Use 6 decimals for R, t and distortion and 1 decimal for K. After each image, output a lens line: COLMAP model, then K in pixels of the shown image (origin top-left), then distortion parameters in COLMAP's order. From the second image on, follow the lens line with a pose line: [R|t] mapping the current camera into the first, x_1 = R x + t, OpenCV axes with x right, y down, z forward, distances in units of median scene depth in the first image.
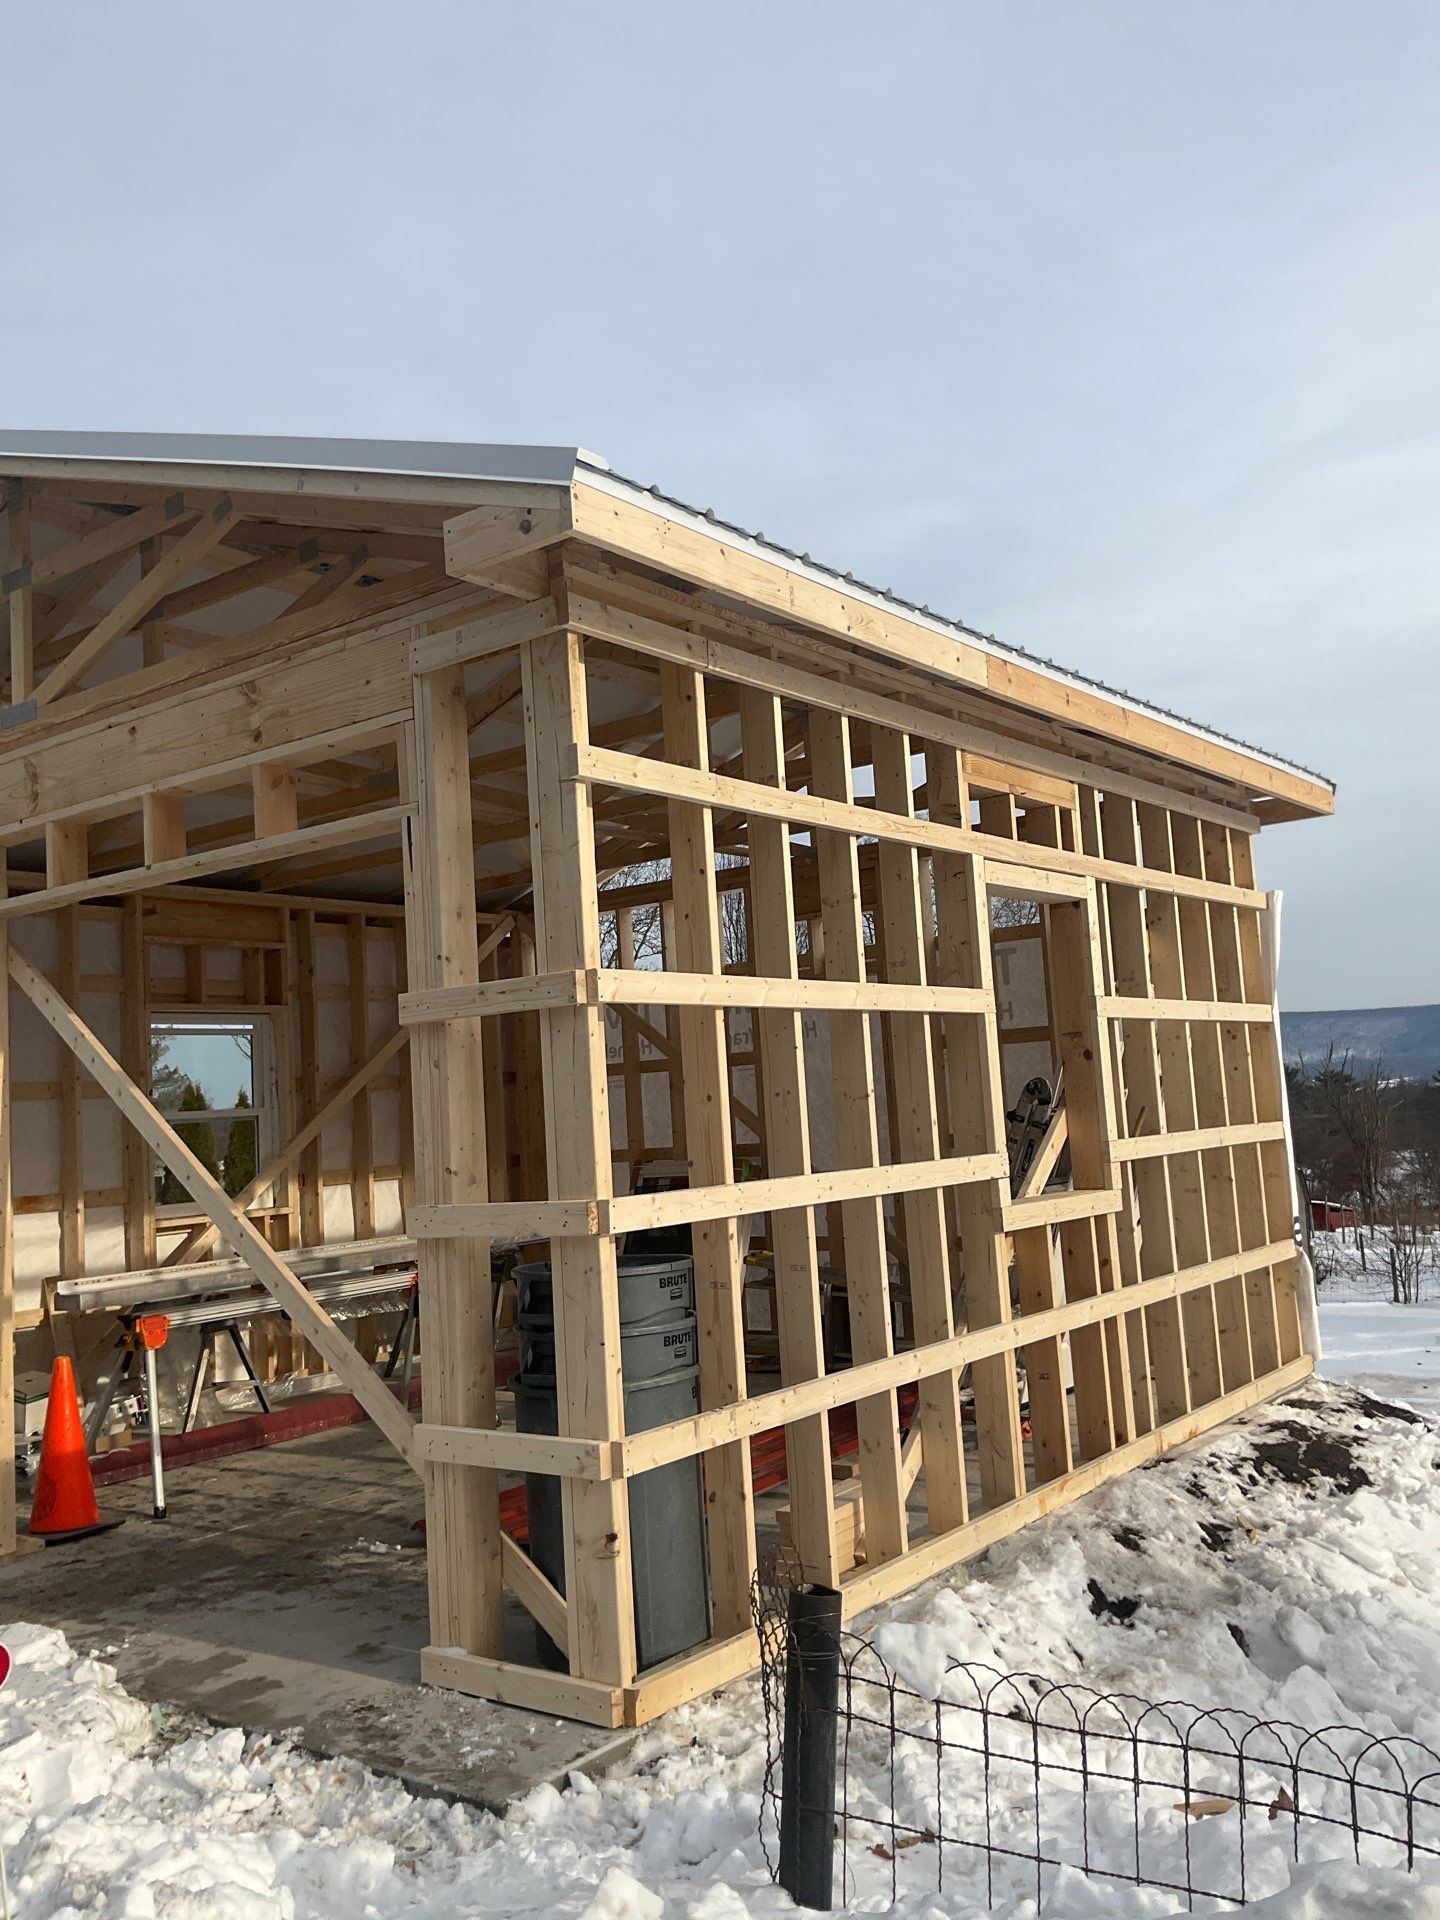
lens RADIAL K [[1578.6, 0, 711.6], [0, 1578.6, 940.9], [0, 0, 1]] dist [0.111289, -0.215706]
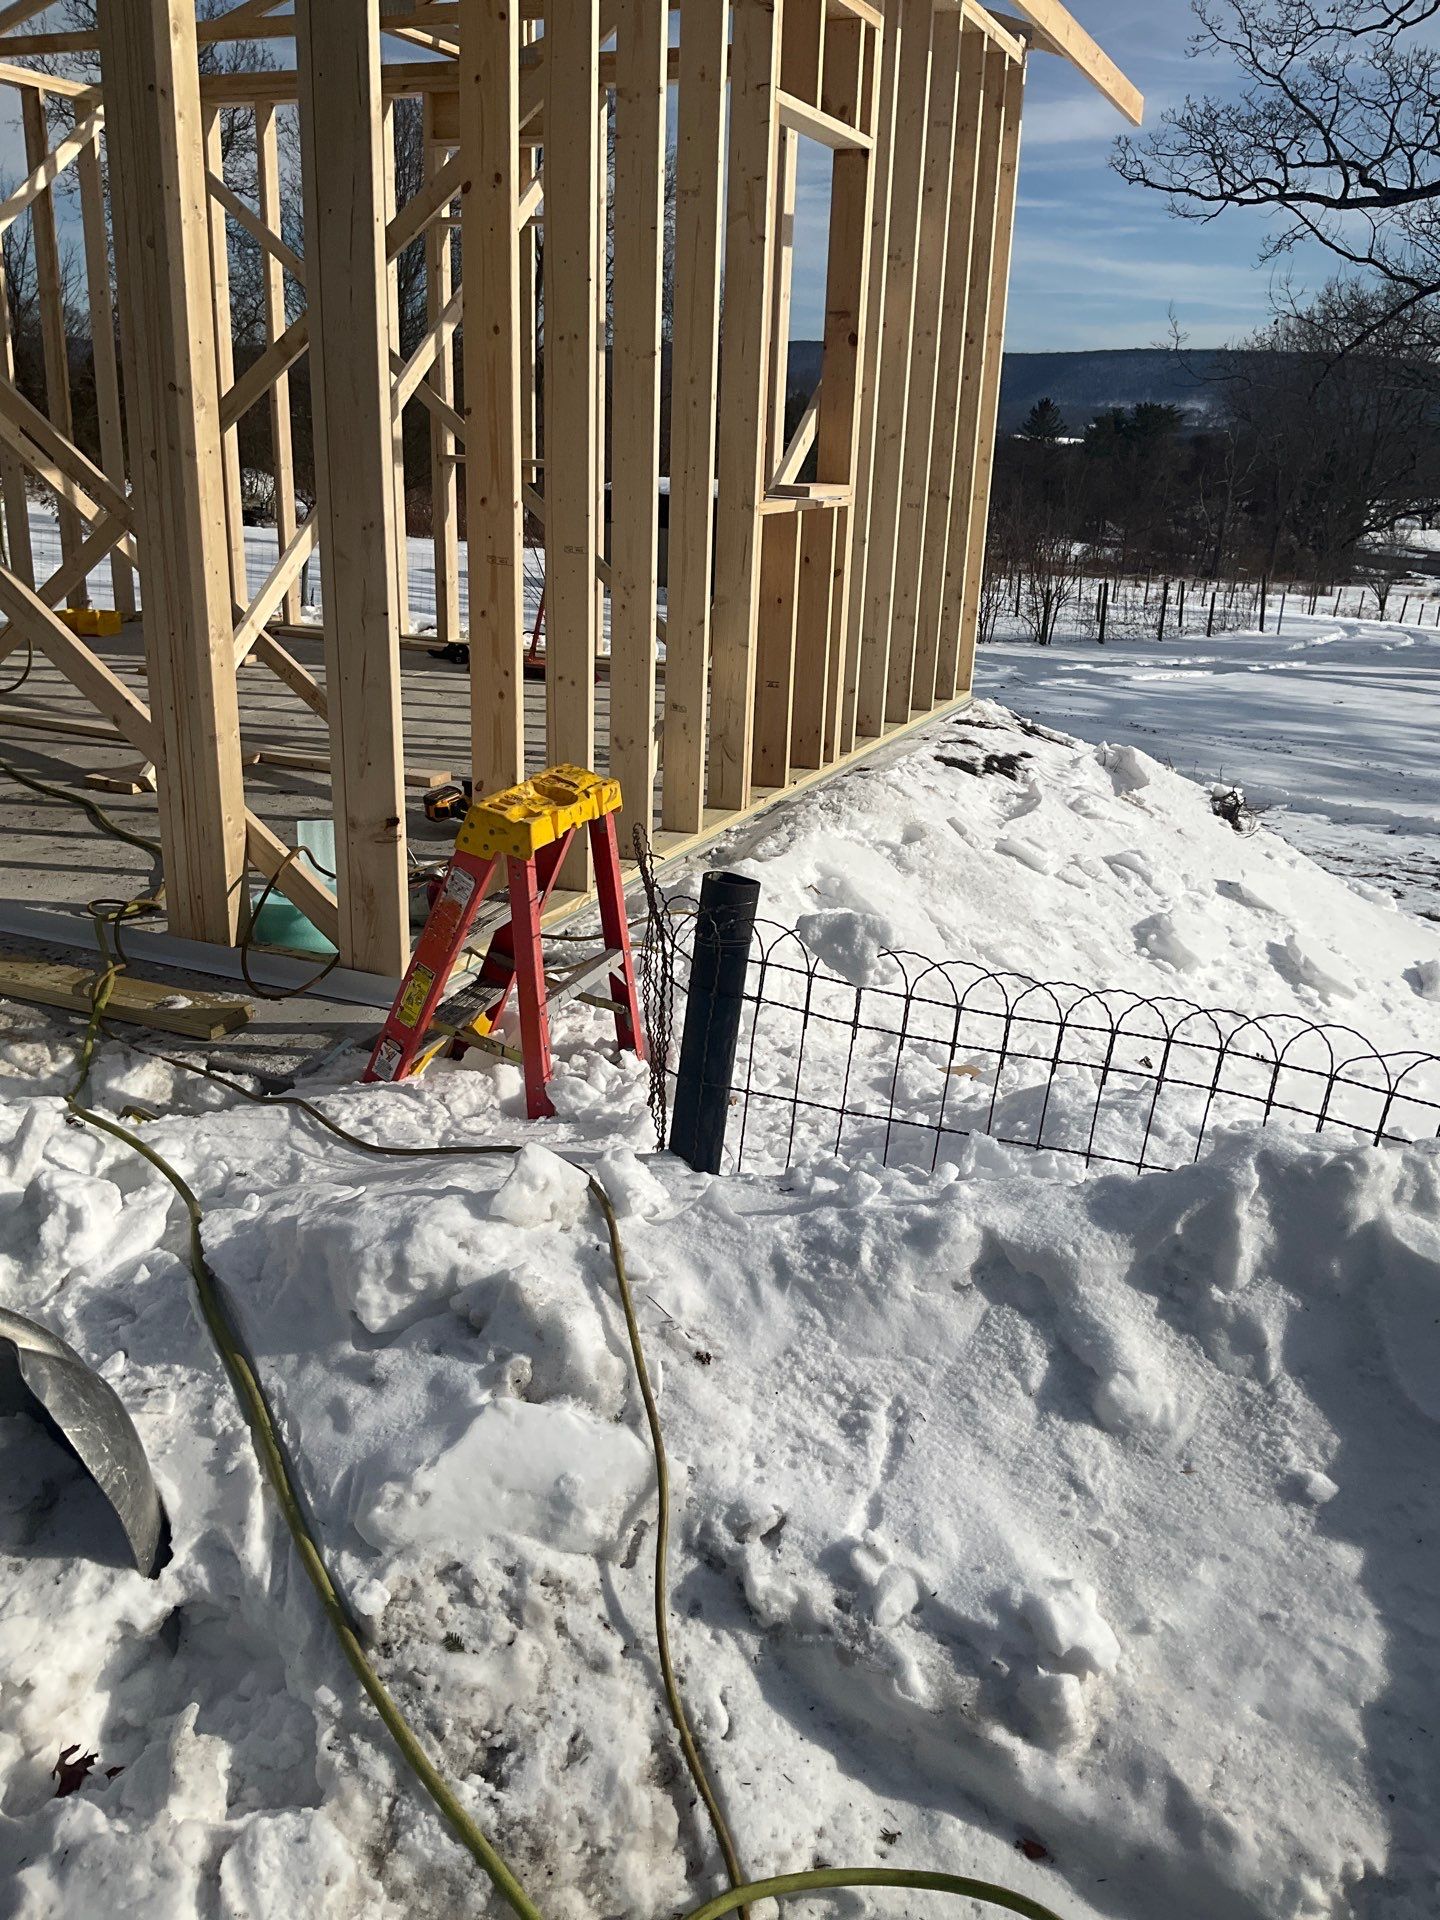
lens RADIAL K [[1572.6, 0, 720.0], [0, 1572.6, 960.0], [0, 0, 1]] dist [0.103147, -0.195671]
pose [[0.964246, 0.007250, 0.264910, -0.083934], [-0.118336, 0.906211, 0.405930, 0.037104], [-0.237122, -0.422765, 0.874668, 0.085986]]
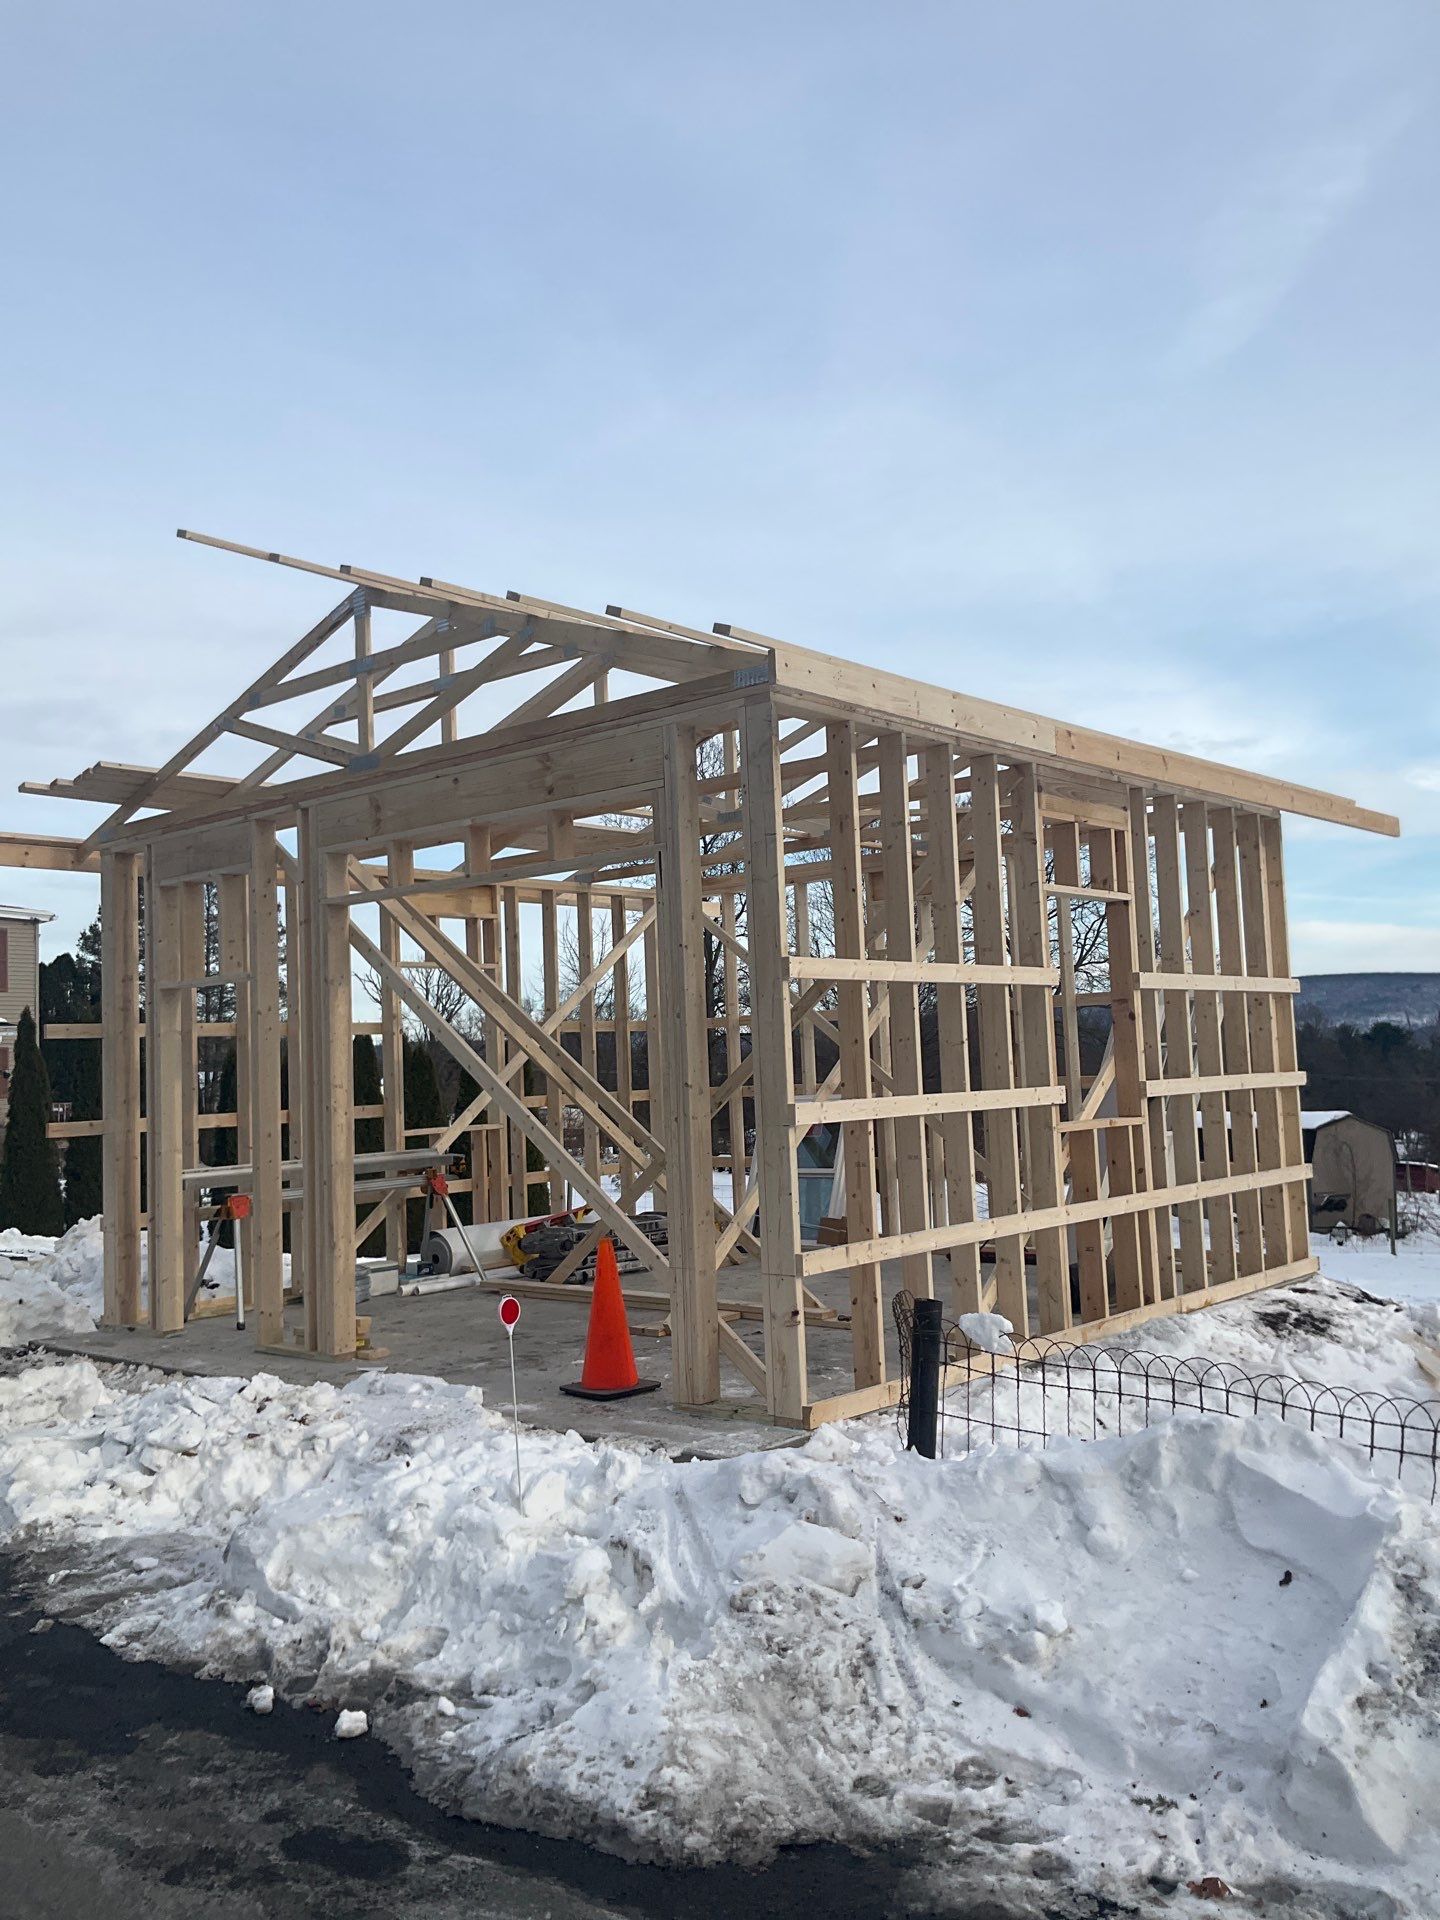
lens RADIAL K [[1578.6, 0, 711.6], [0, 1578.6, 940.9], [0, 0, 1]] dist [0.111289, -0.215706]
pose [[0.997862, 0.015066, -0.063596, -0.035191], [-0.013141, 0.999446, 0.030572, -0.031558], [0.064021, -0.029670, 0.997507, -0.398220]]
